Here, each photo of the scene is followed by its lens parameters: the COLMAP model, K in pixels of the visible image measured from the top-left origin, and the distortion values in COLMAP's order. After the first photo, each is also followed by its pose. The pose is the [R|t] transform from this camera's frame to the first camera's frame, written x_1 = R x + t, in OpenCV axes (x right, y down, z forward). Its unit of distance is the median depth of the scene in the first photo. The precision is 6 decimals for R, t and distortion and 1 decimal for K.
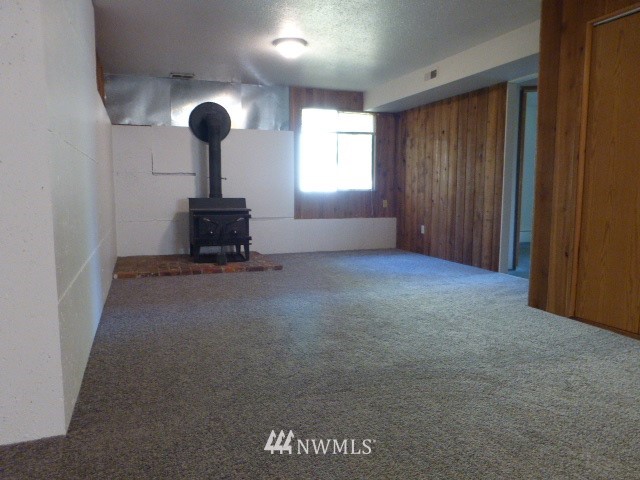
lens RADIAL K [[481.9, 0, 320.0], [0, 481.9, 240.0], [0, 0, 1]] dist [-0.028013, -0.004932]
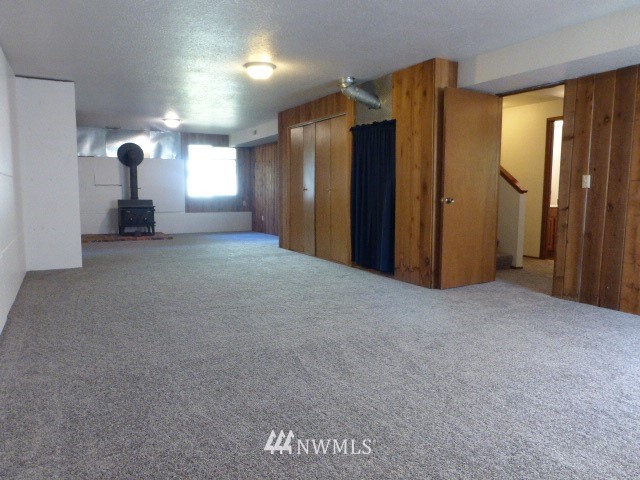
lens RADIAL K [[481.9, 0, 320.0], [0, 481.9, 240.0], [0, 0, 1]] dist [-0.028013, -0.004932]
pose [[0.990280, -0.012674, 0.138511, 0.187113], [0.014038, 0.999862, -0.008880, 0.075508], [-0.138379, 0.010738, 0.990321, -0.730656]]
